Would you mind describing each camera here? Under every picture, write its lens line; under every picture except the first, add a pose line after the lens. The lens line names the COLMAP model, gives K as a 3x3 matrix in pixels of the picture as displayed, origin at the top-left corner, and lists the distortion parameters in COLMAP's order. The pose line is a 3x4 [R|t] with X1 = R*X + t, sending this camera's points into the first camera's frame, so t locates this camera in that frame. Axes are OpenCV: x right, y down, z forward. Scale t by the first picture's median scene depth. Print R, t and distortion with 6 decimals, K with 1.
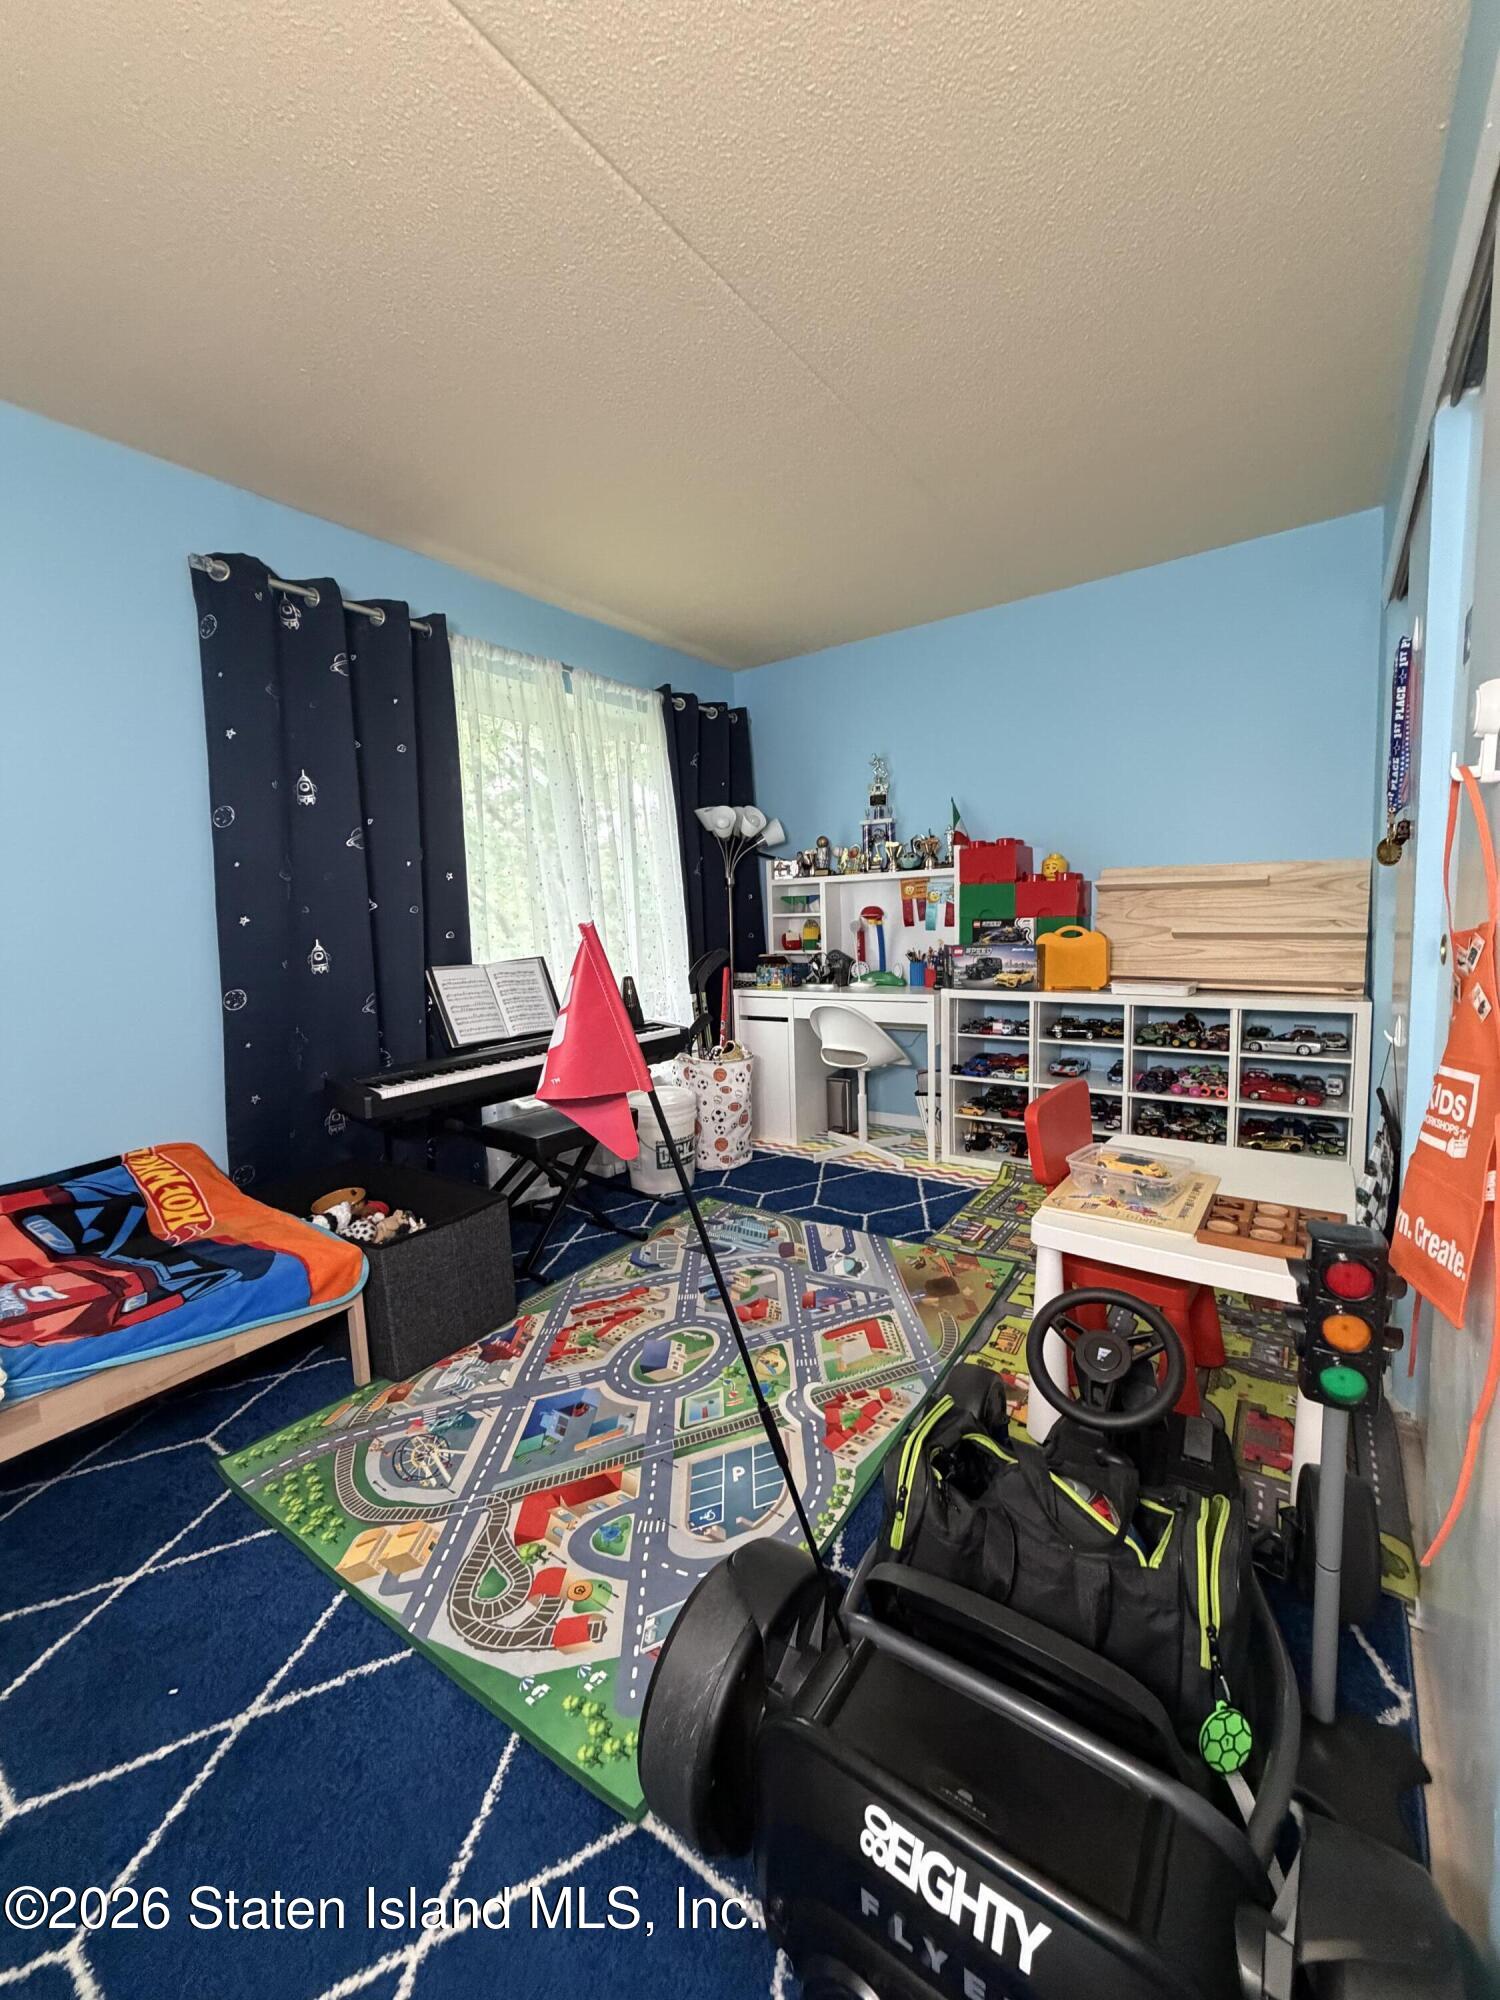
lens RADIAL K [[792.4, 0, 744.8], [0, 792.4, 993.1], [0, 0, 1]] dist [-0.012508, -0.000027]
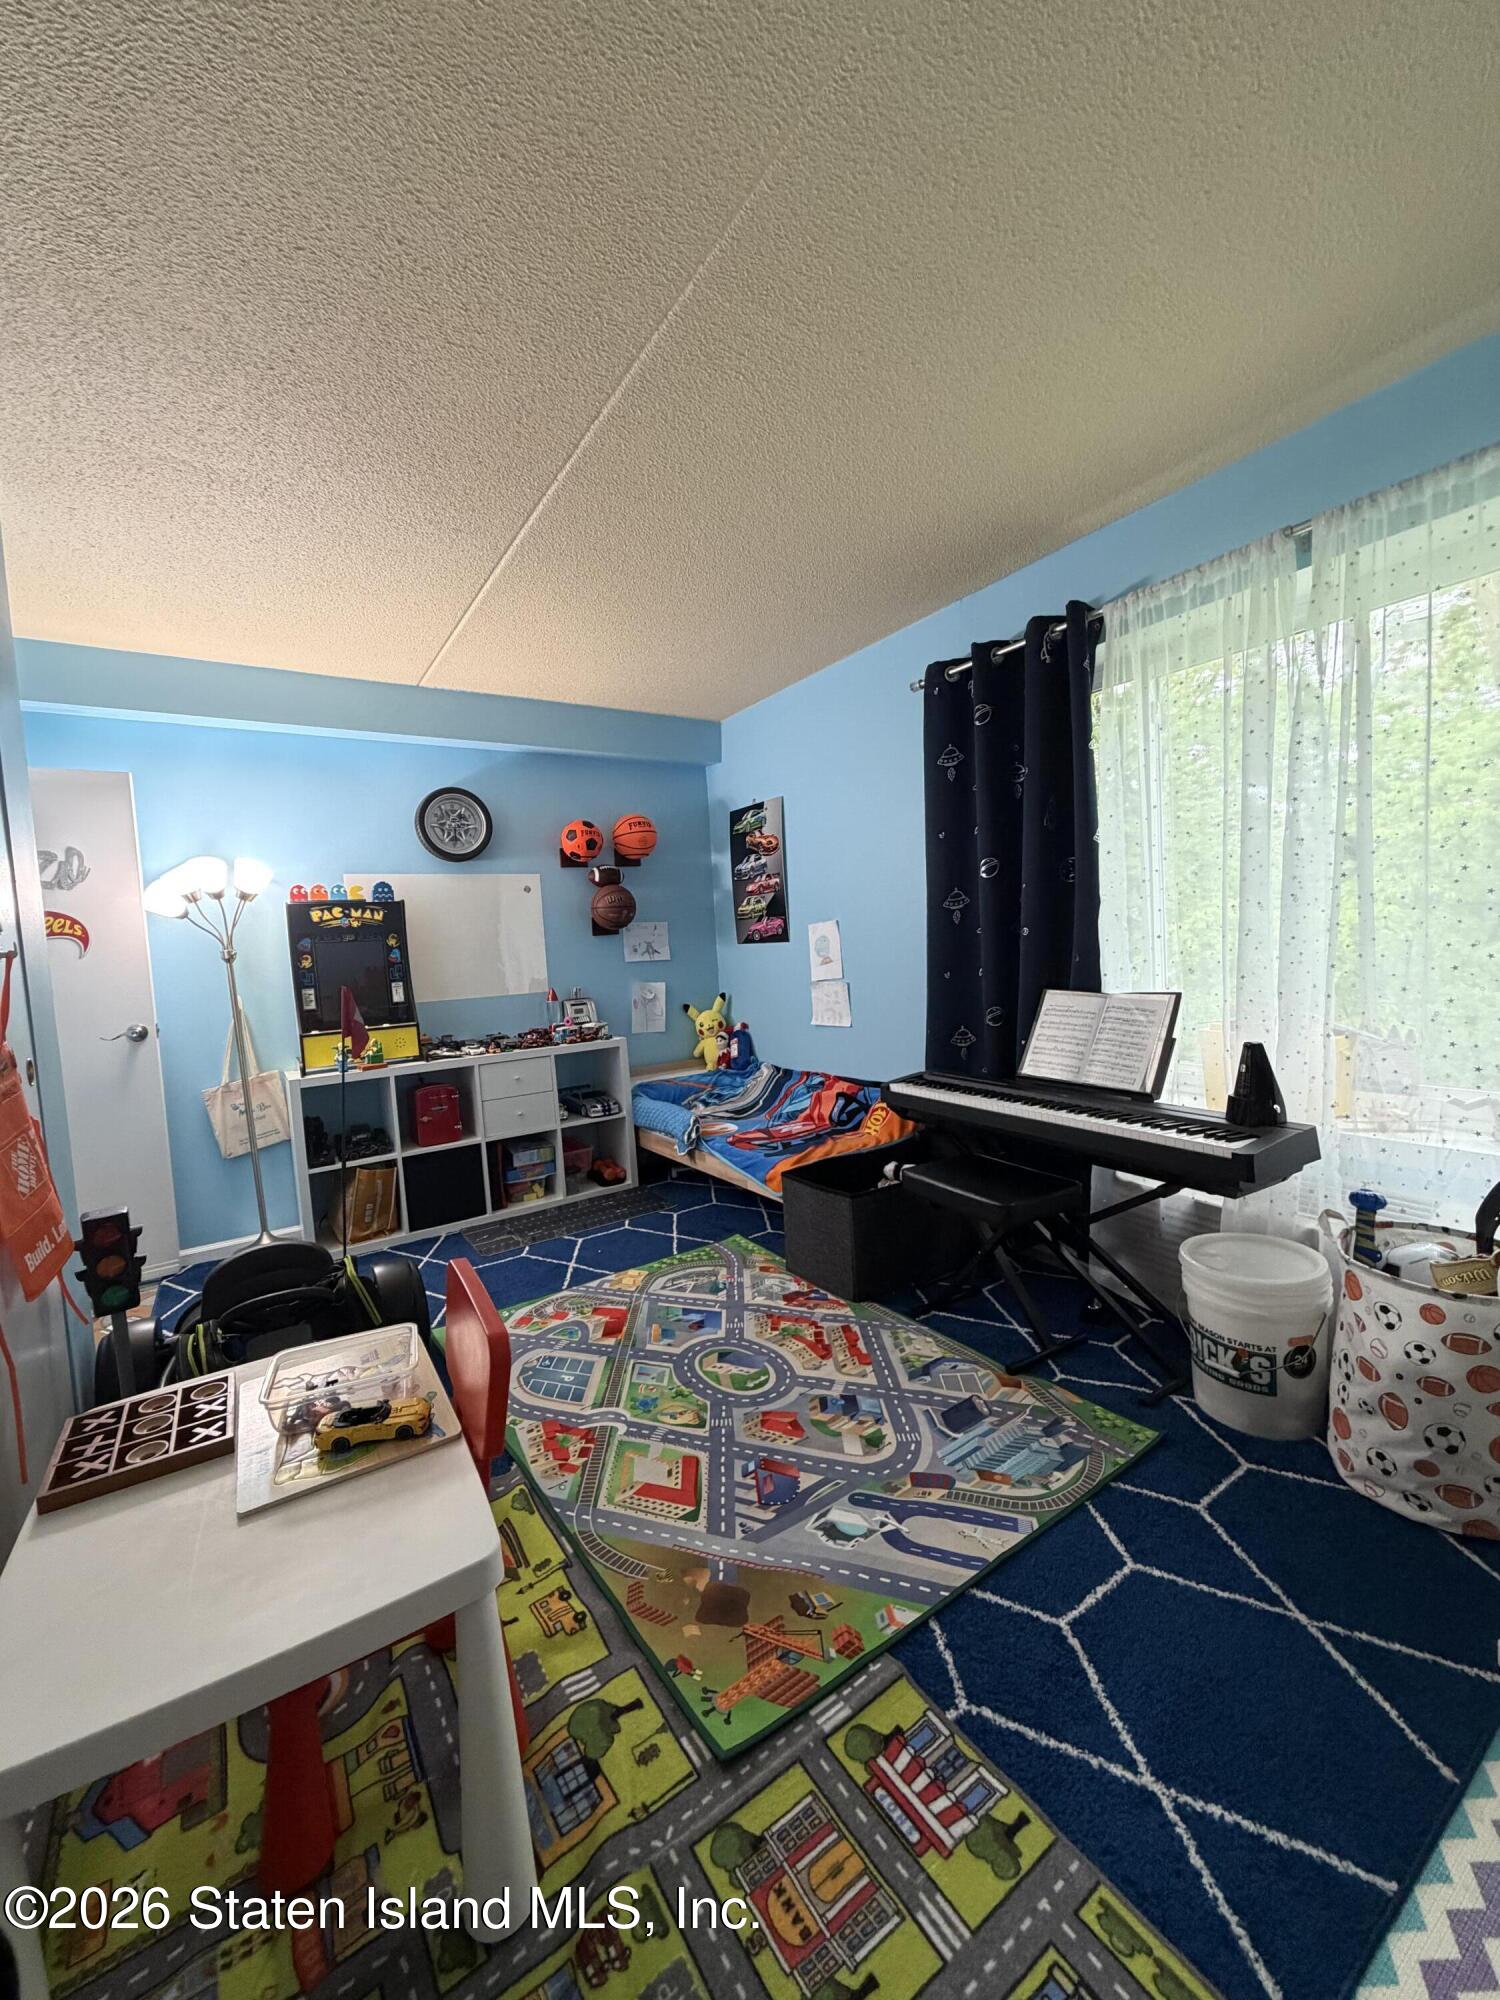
lens RADIAL K [[792.4, 0, 754.2], [0, 792.4, 997.6], [0, 0, 1]] dist [-0.012508, -0.000027]
pose [[-0.348697, 0.126215, -0.928698, 0.763121], [-0.029193, 0.988947, 0.145364, -0.188151], [0.936781, 0.077800, -0.341159, 1.216133]]
